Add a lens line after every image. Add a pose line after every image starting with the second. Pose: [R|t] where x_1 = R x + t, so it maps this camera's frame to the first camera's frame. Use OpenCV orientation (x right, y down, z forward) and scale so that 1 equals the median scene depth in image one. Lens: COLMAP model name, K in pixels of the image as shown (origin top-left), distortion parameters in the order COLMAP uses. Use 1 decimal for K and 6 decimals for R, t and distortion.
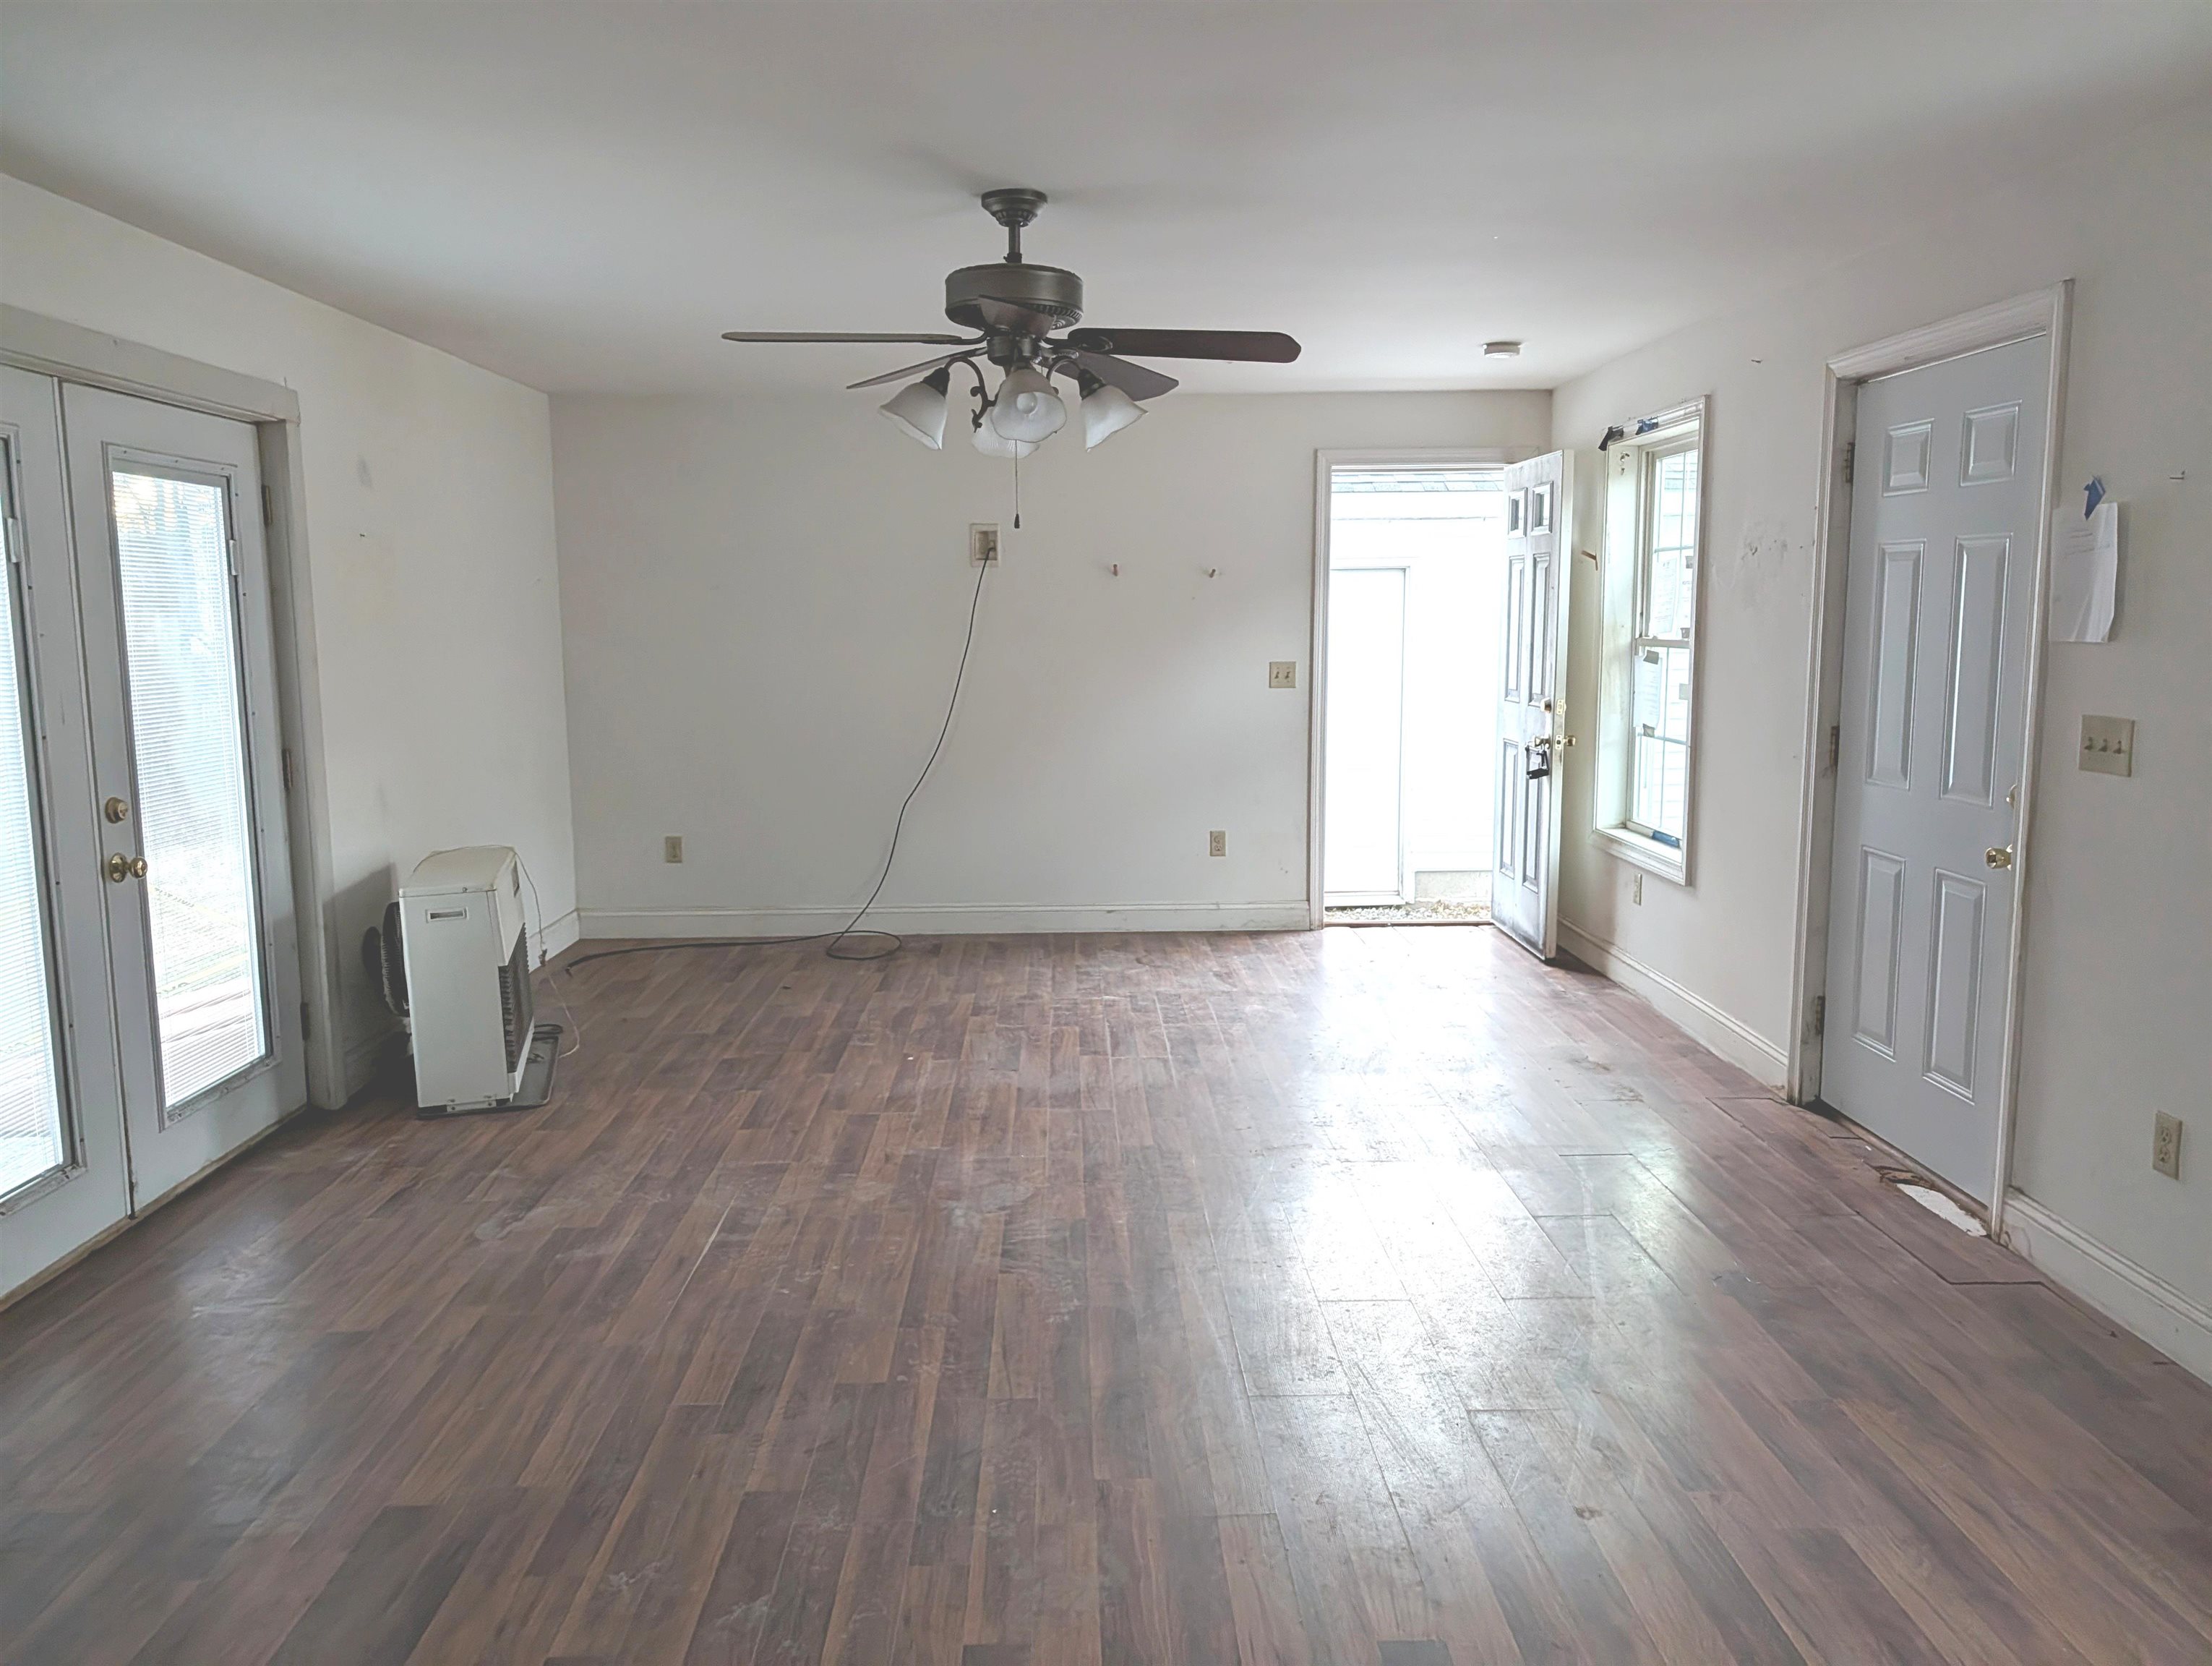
lens RADIAL K [[1588.2, 0, 1101.1], [0, 1588.2, 829.7], [0, 0, 1]] dist [0.006211, -0.014167]
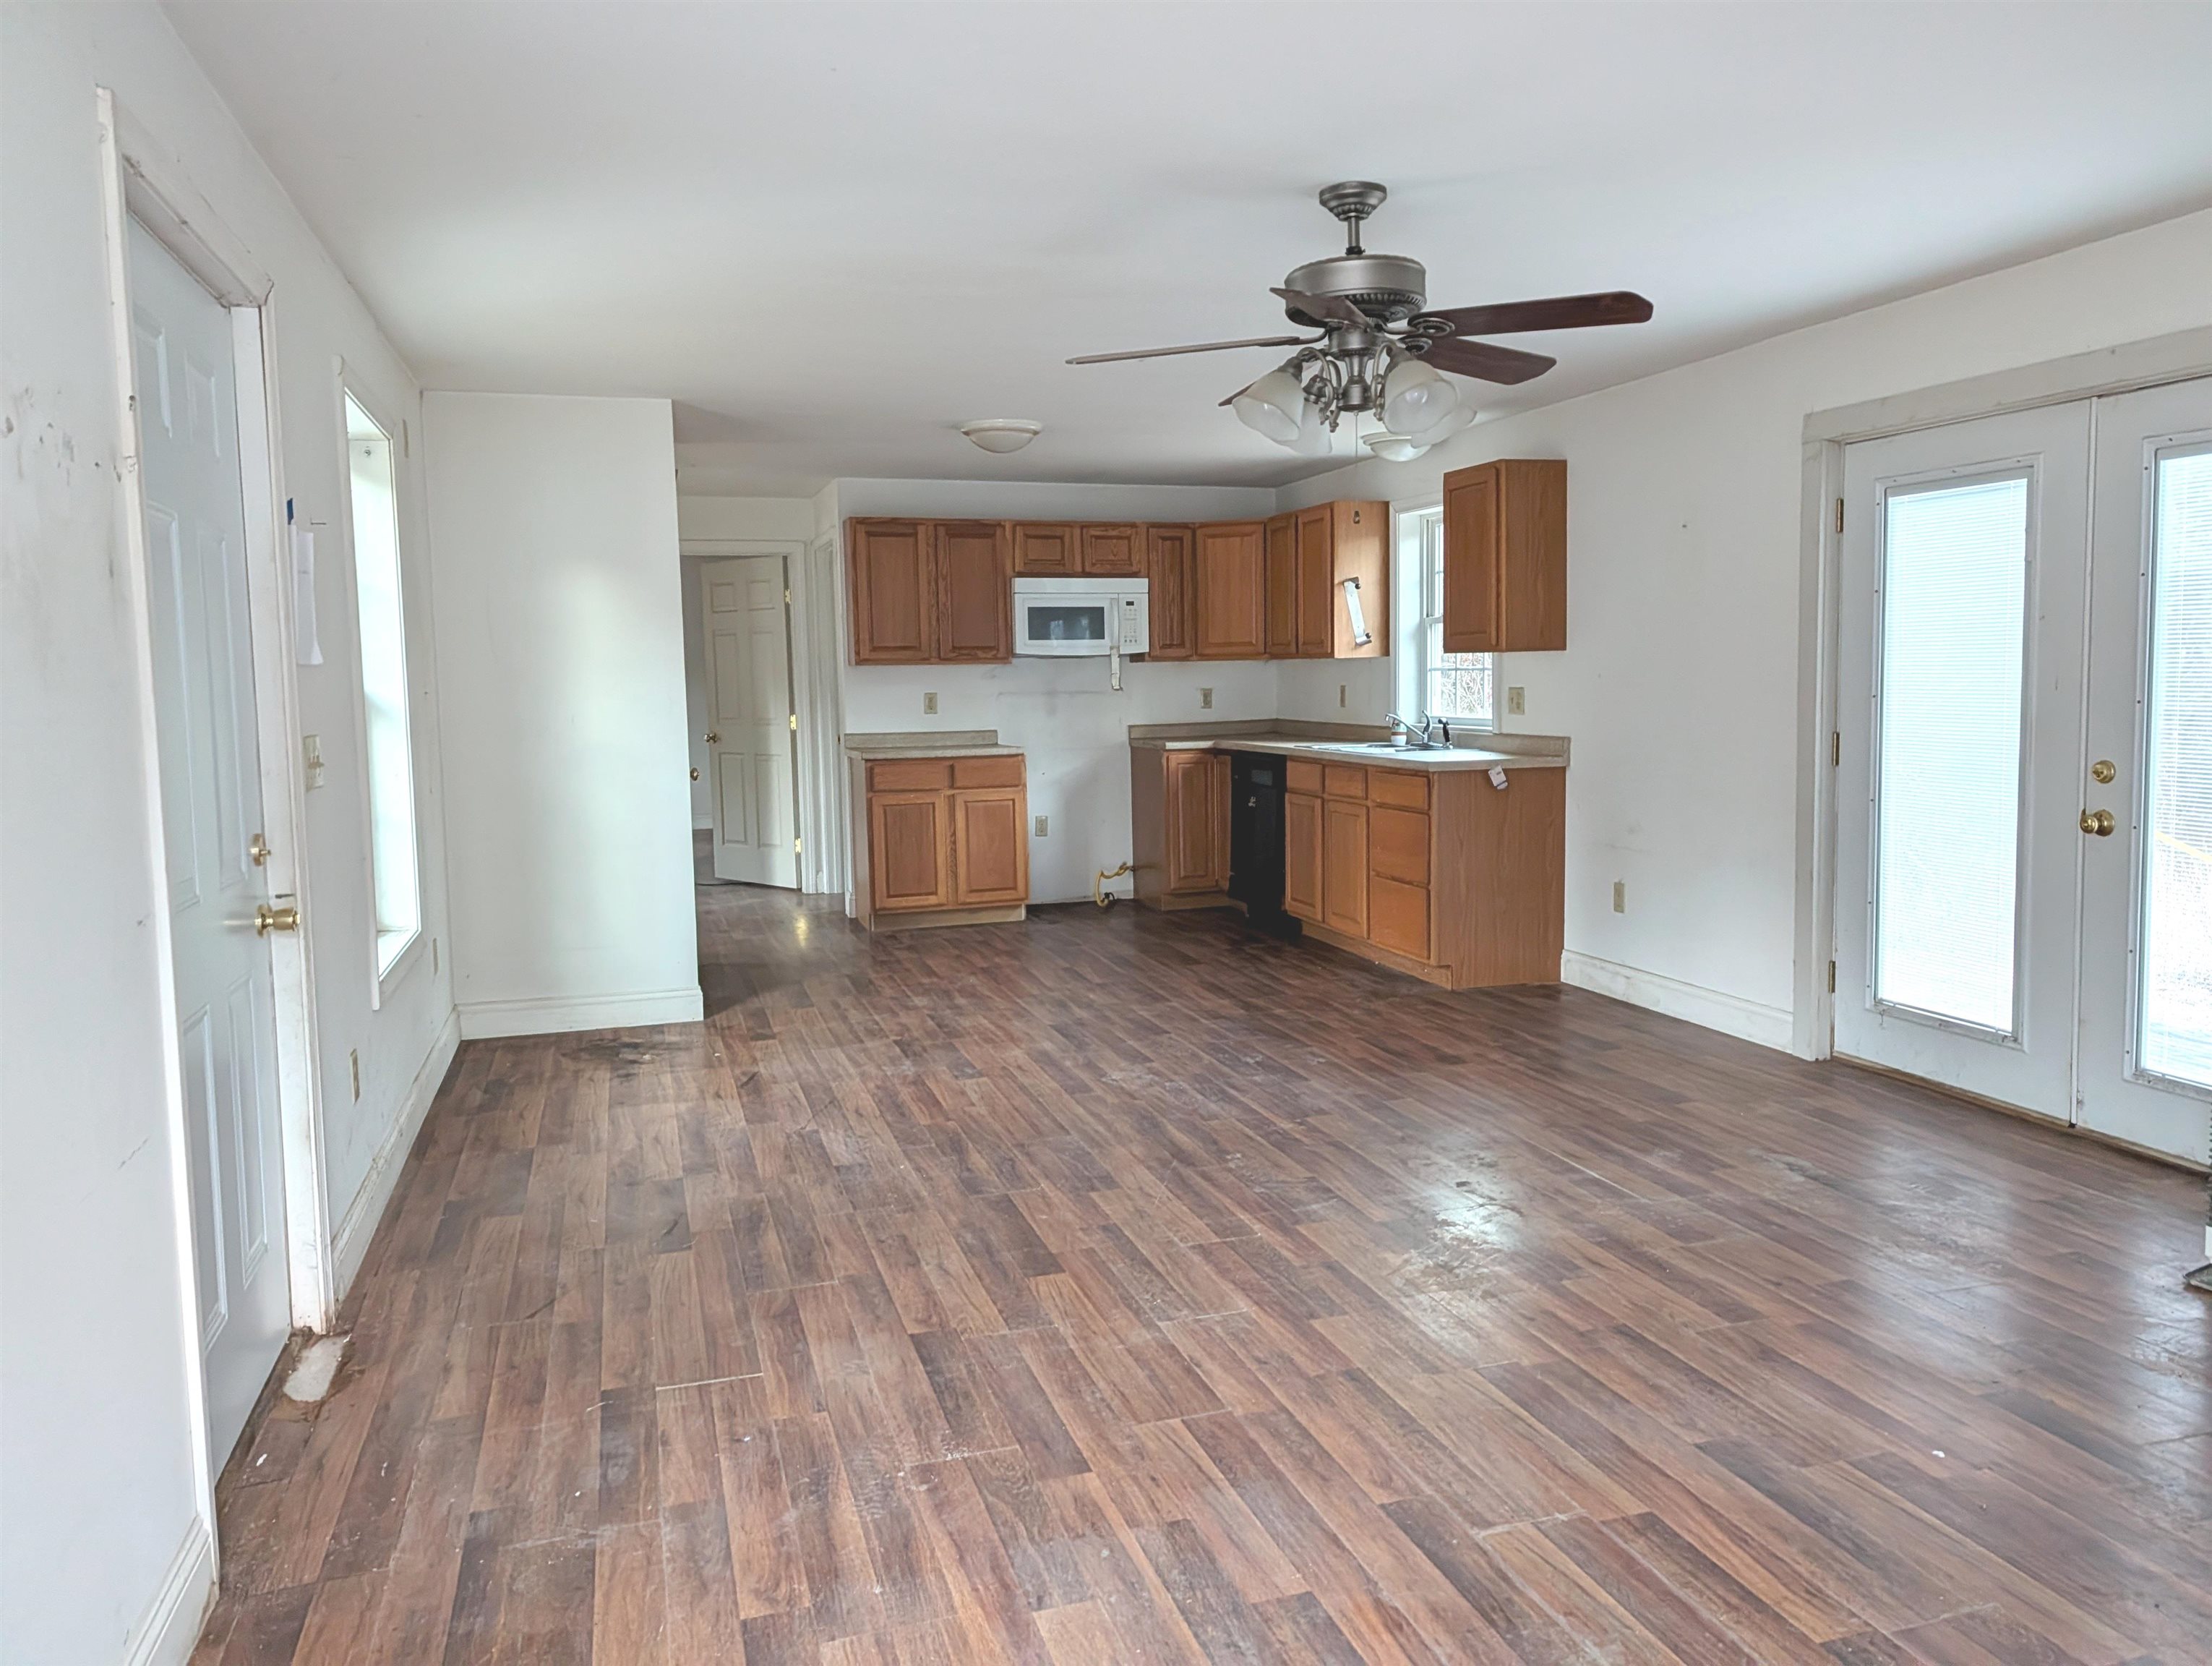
lens RADIAL K [[1588.2, 0, 1102.6], [0, 1588.2, 825.2], [0, 0, 1]] dist [0.006211, -0.014167]
pose [[-0.962589, 0.054763, -0.265376, 0.363947], [-0.008723, 0.972594, 0.232344, -0.232737], [0.270827, 0.225967, -0.935731, 1.891469]]
